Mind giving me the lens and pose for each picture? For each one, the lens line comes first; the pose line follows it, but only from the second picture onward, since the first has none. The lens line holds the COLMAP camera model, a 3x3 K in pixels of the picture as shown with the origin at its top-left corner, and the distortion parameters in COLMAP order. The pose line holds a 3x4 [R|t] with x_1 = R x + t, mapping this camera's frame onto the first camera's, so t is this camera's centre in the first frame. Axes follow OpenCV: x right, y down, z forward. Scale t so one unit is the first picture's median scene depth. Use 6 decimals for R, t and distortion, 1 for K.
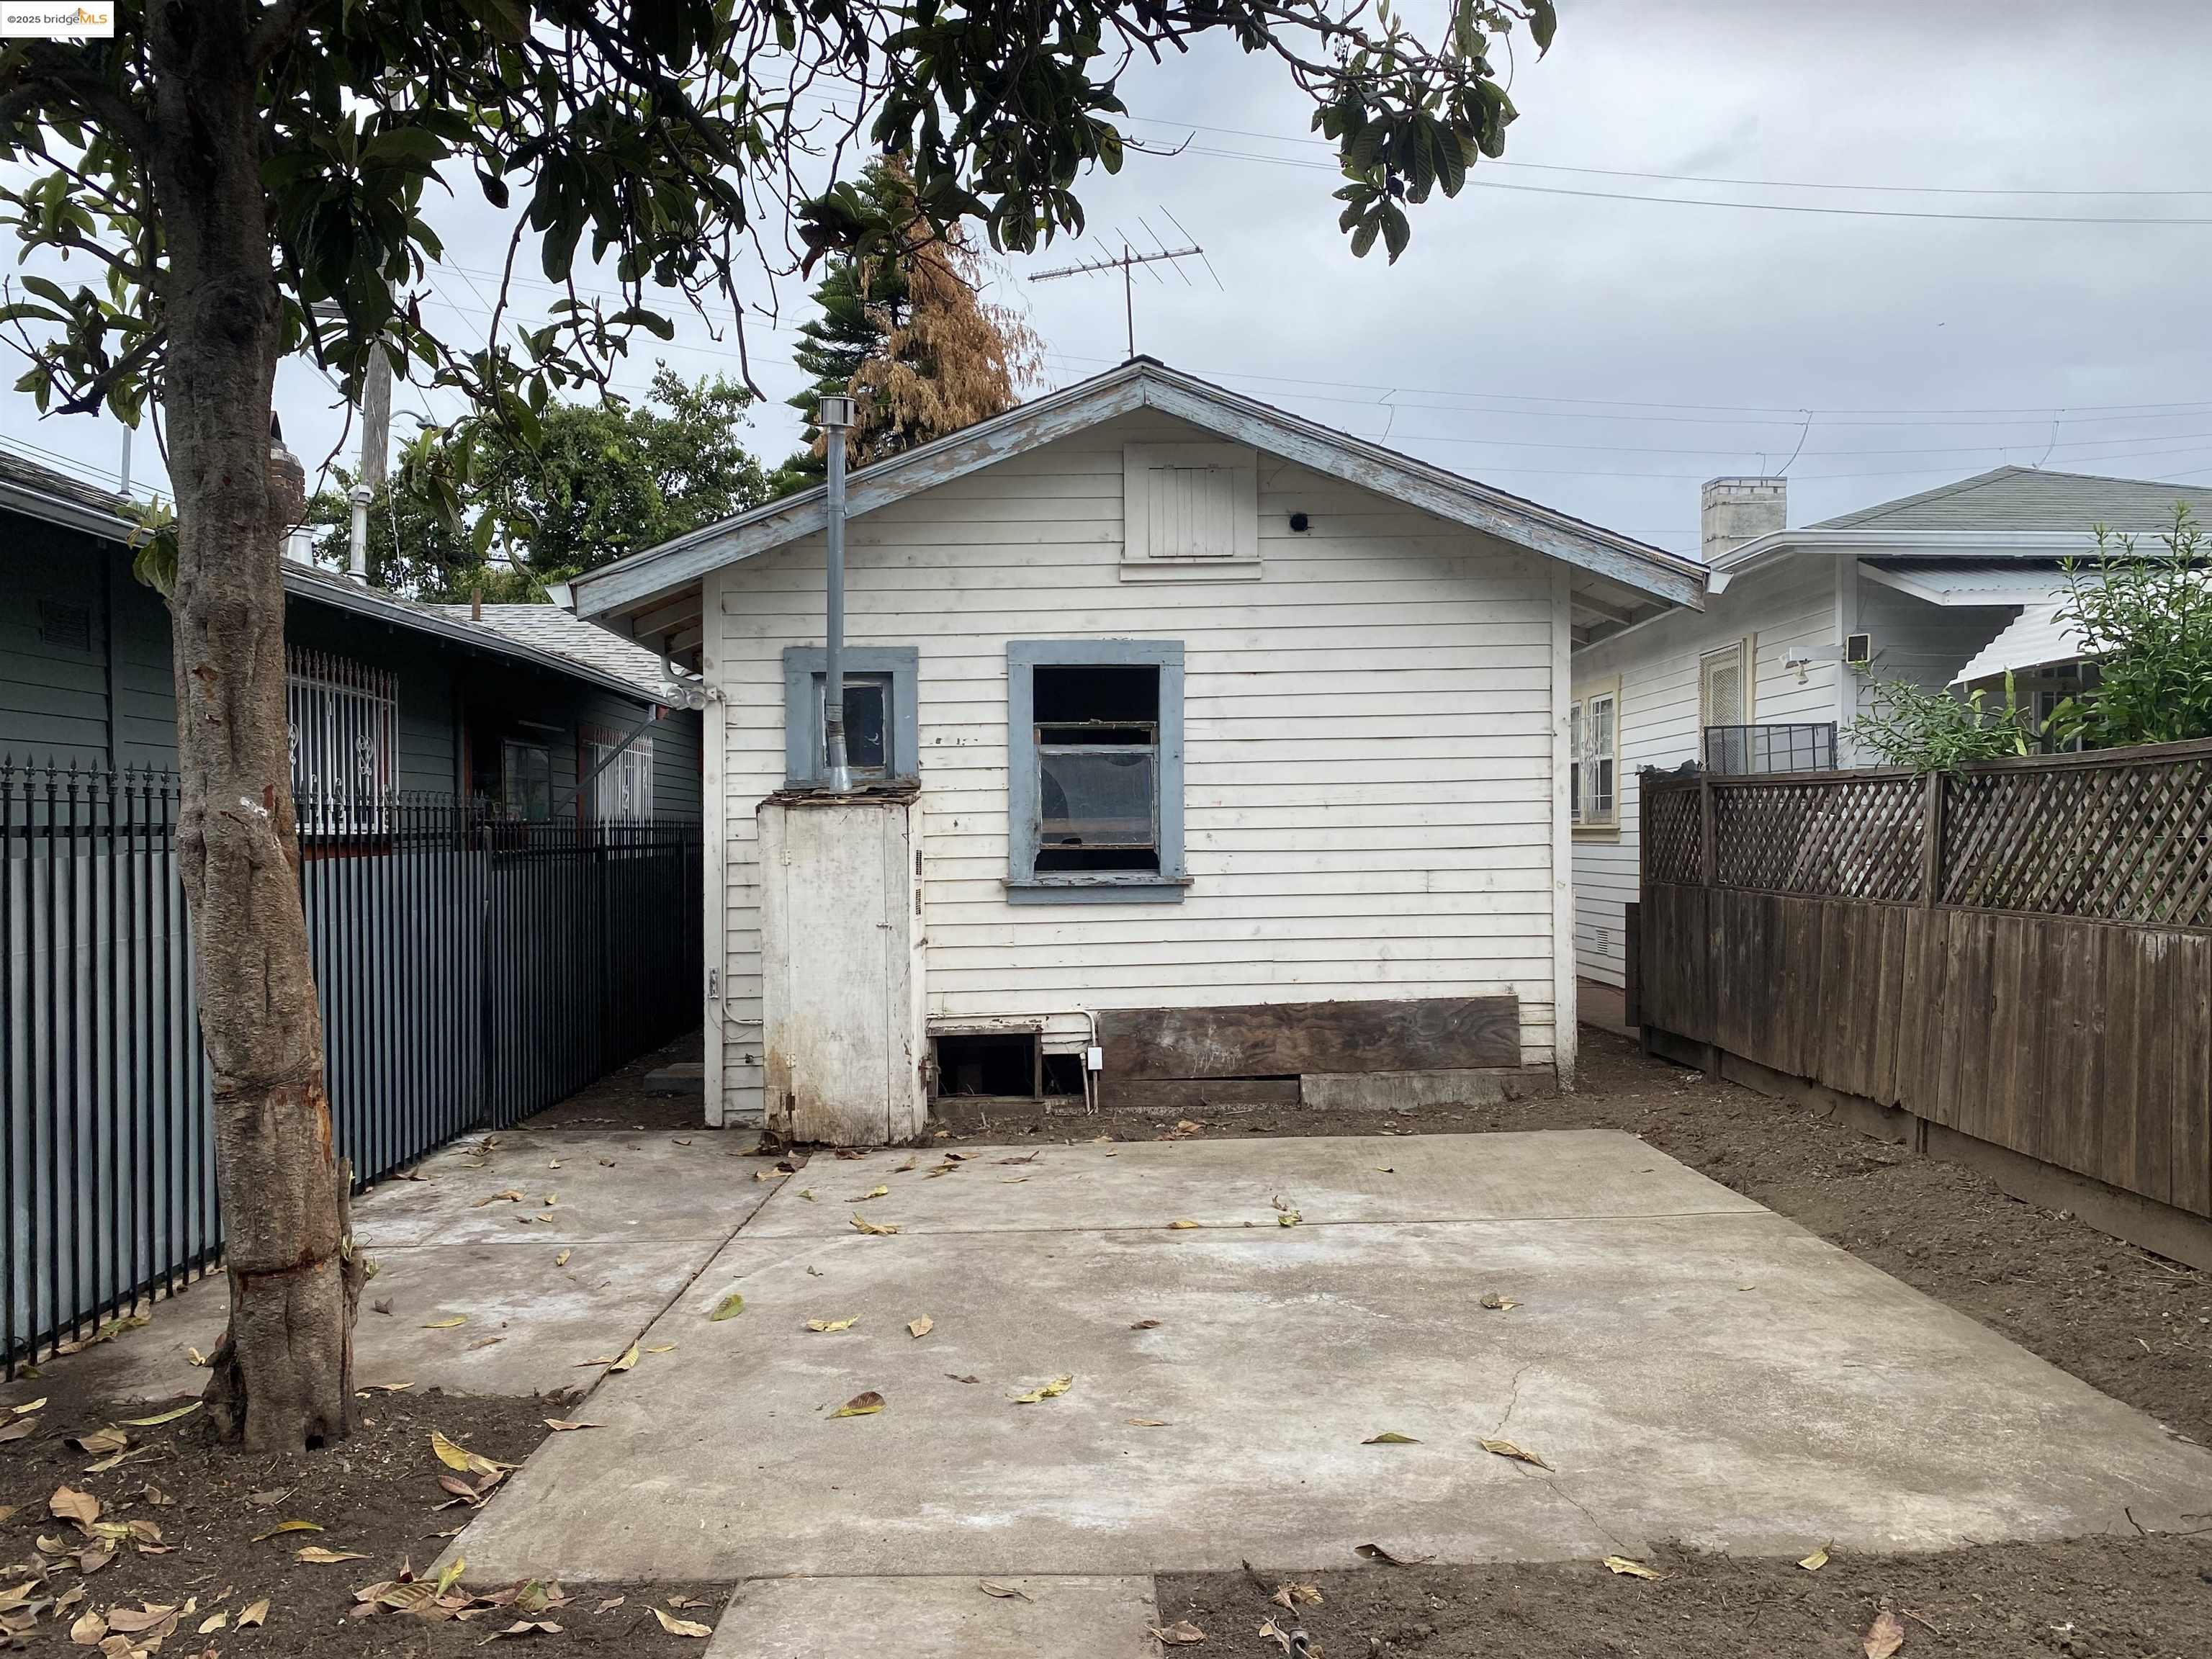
lens RADIAL K [[1693.1, 0, 1103.9], [0, 1693.1, 833.5], [0, 0, 1]] dist [0.024311, -0.030781]
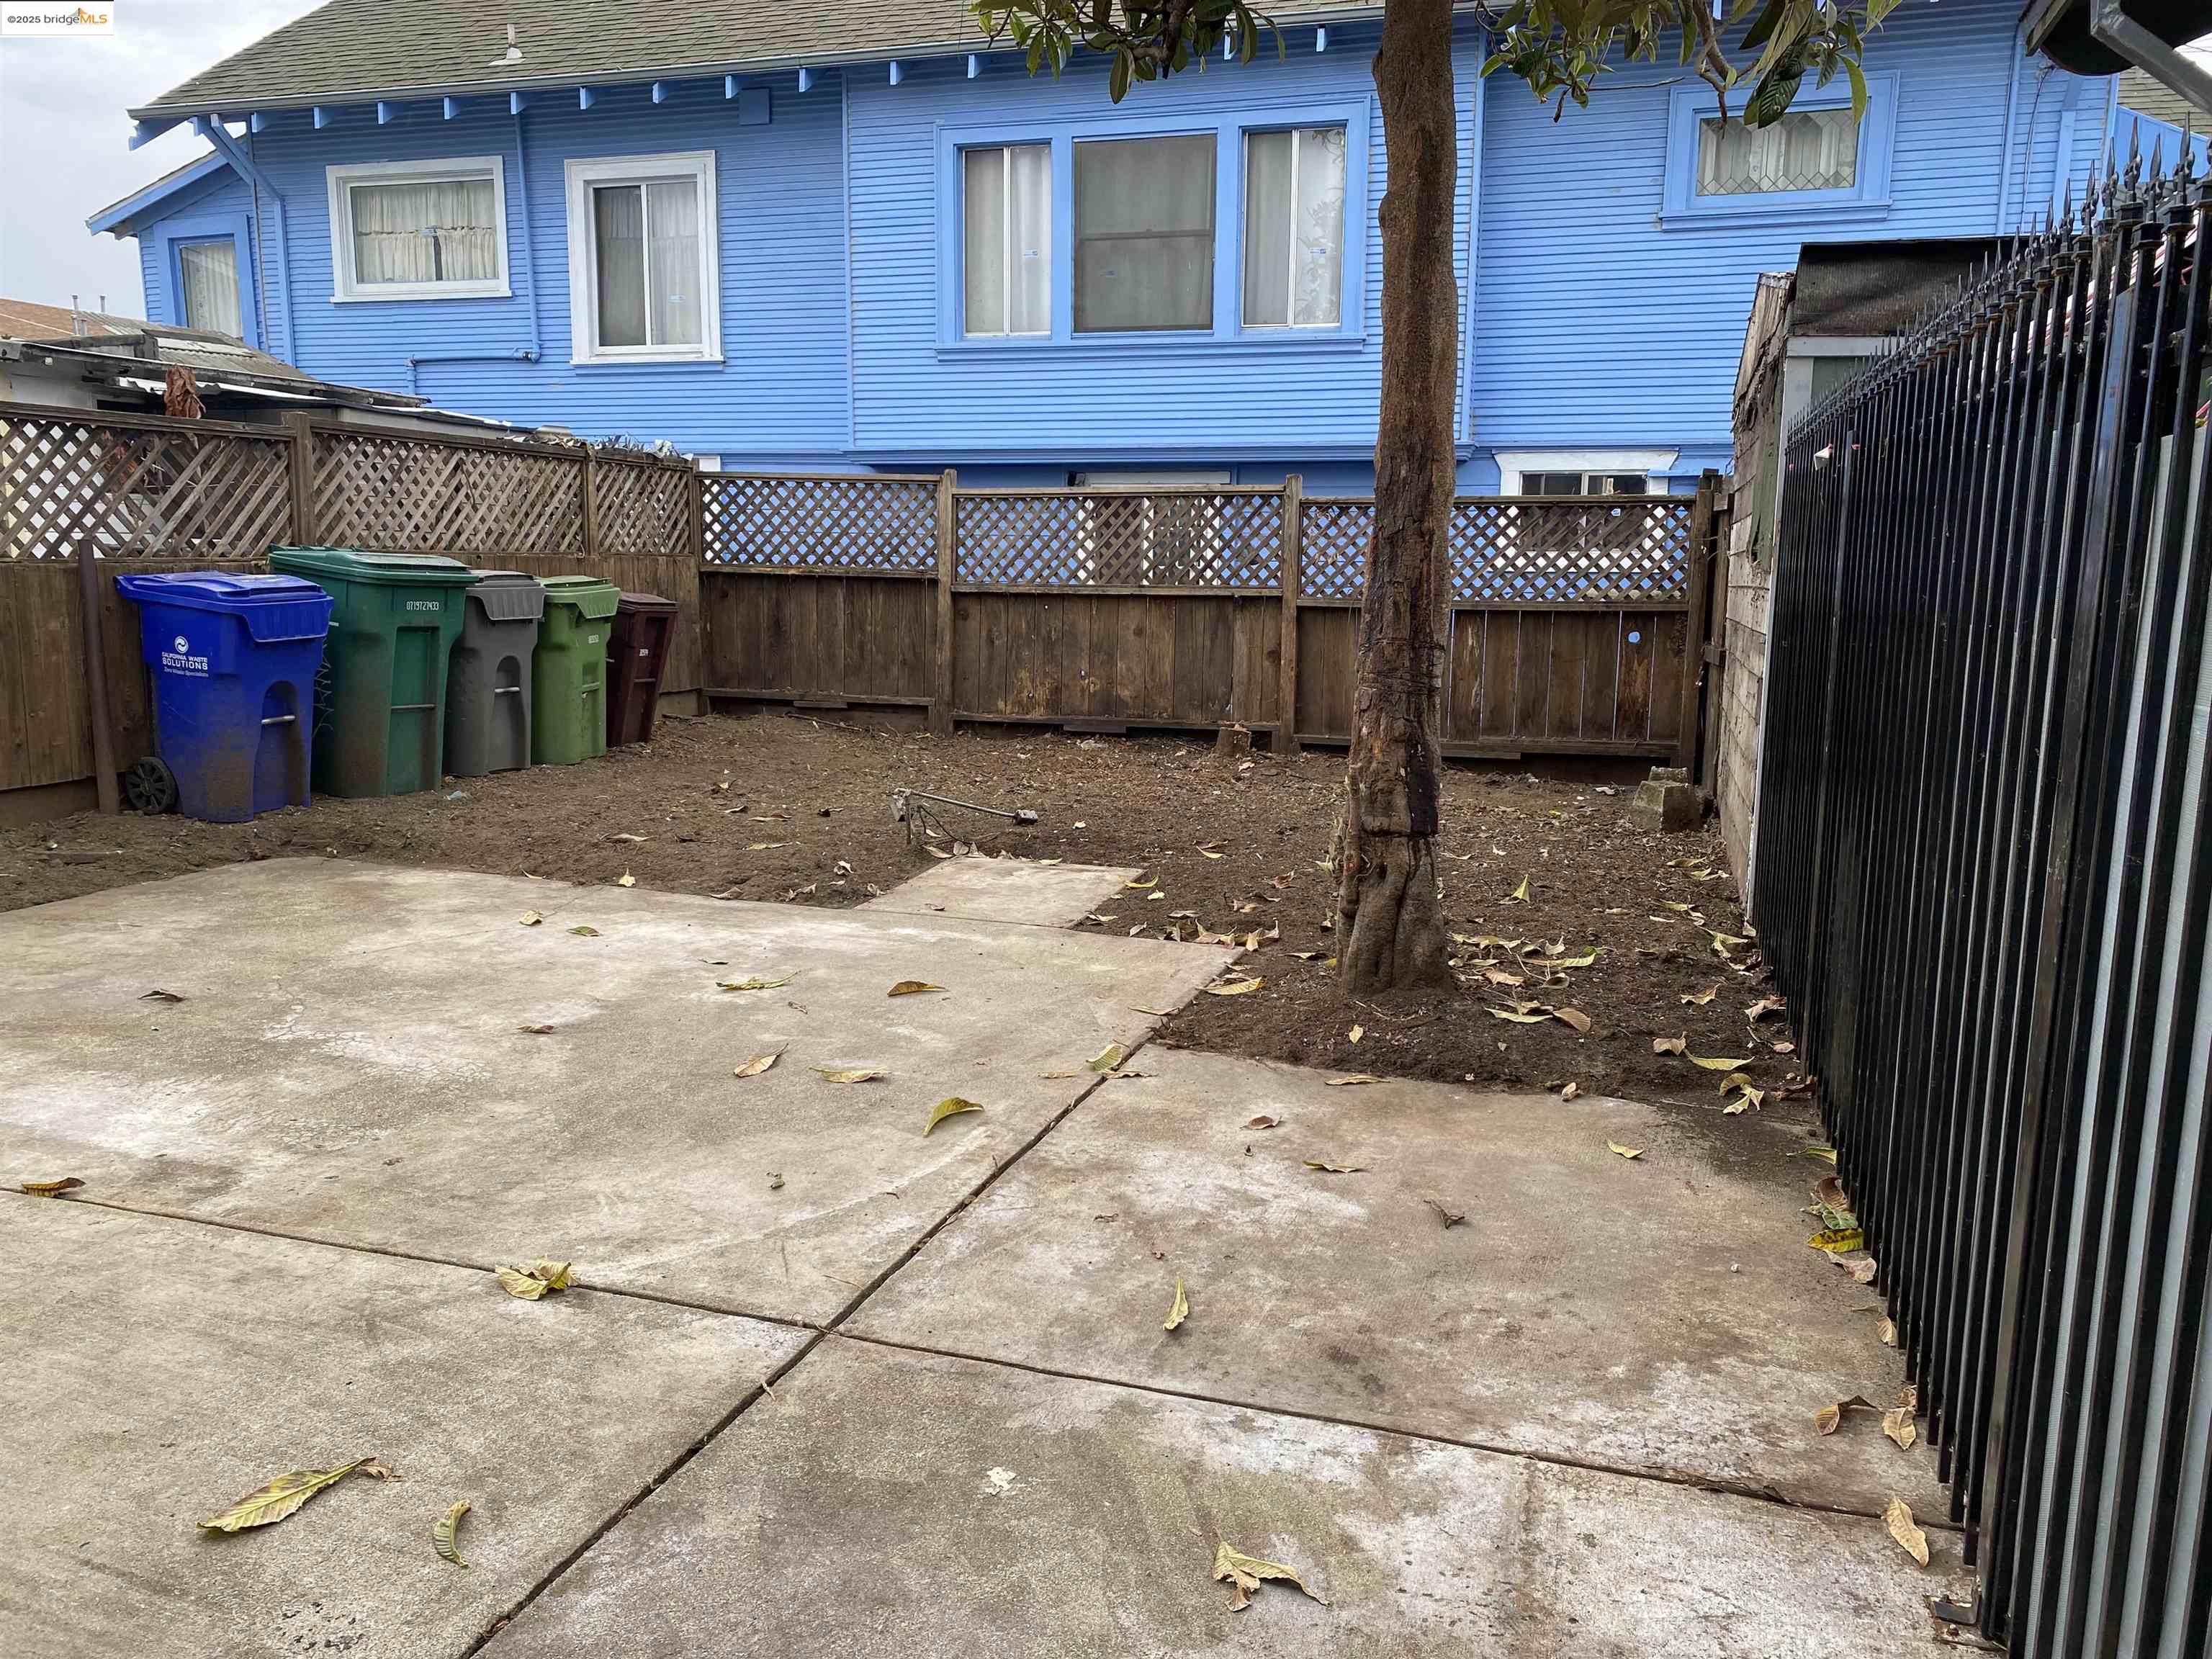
lens RADIAL K [[1693.1, 0, 1106.8], [0, 1693.1, 830.8], [0, 0, 1]] dist [0.024311, -0.030781]
pose [[-0.944817, -0.060895, 0.321891, -0.649209], [-0.009054, 0.987051, 0.160154, 0.054615], [-0.327475, 0.148402, -0.933133, 2.088263]]
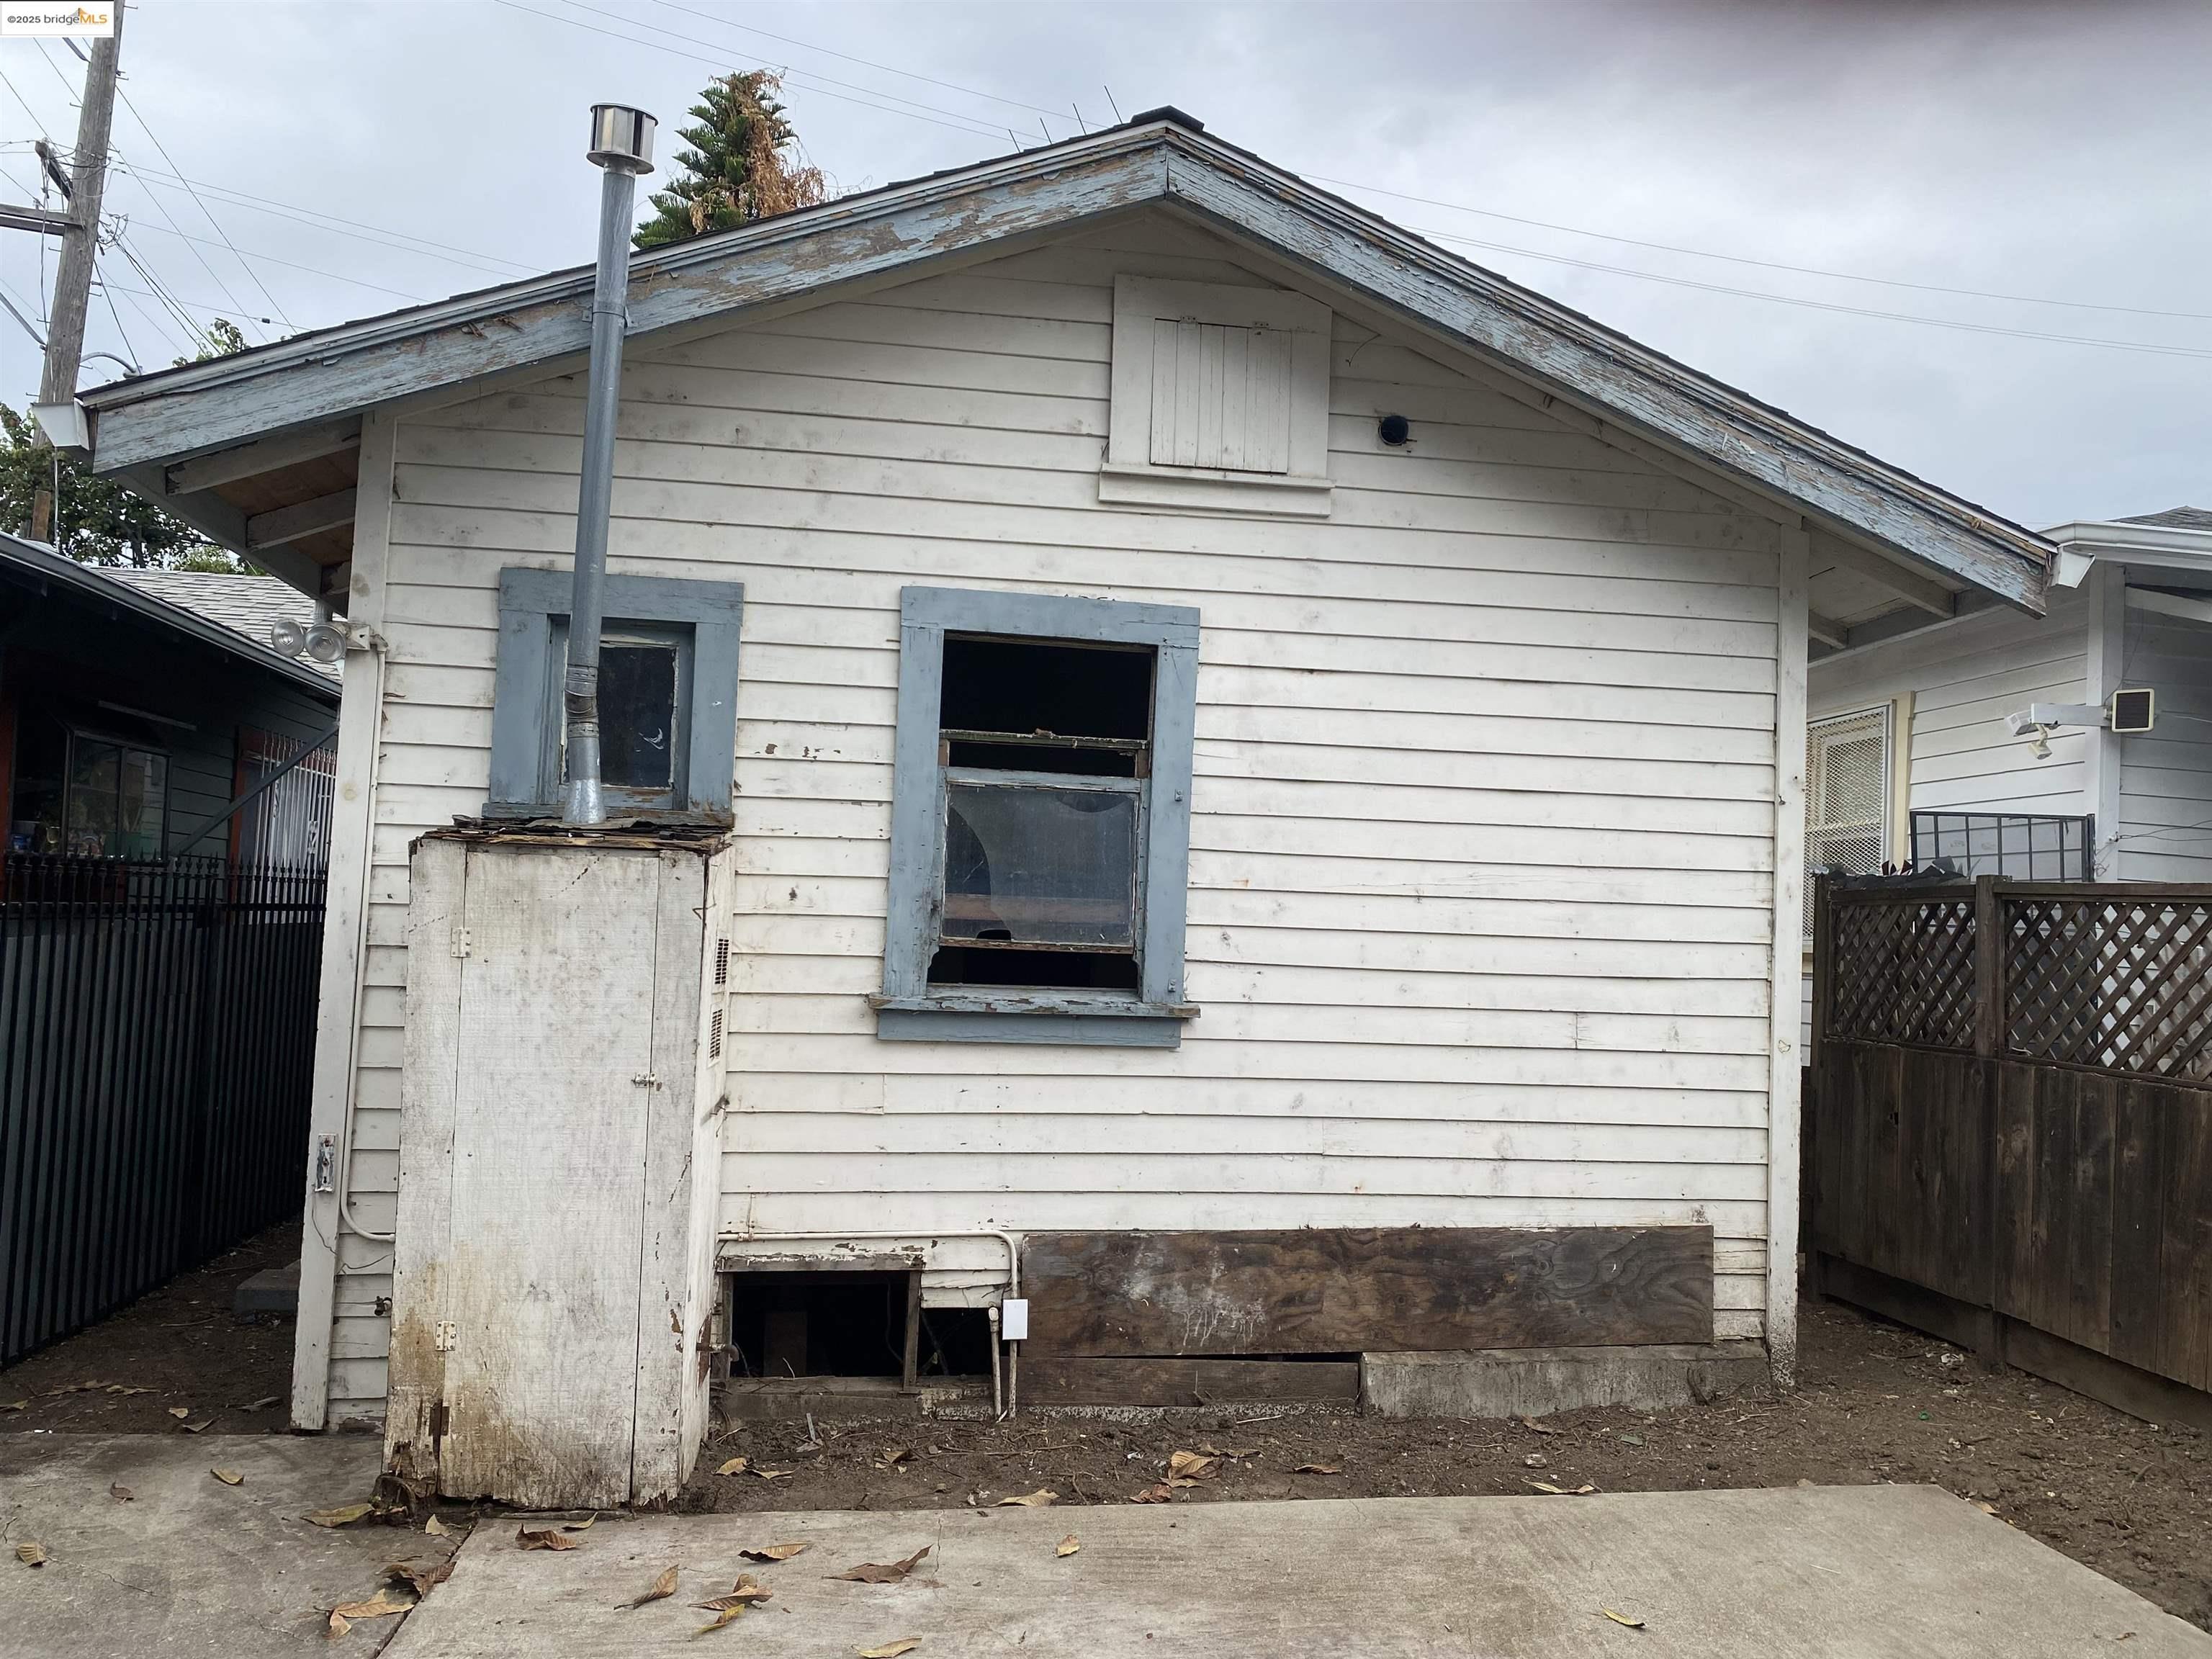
lens RADIAL K [[1693.1, 0, 1126.9], [0, 1693.1, 837.7], [0, 0, 1]] dist [0.024311, -0.030781]
pose [[0.990829, 0.056053, 0.122945, -0.046952], [-0.049962, 0.997392, -0.052078, -0.001078], [-0.125543, 0.045458, 0.991046, 0.417438]]
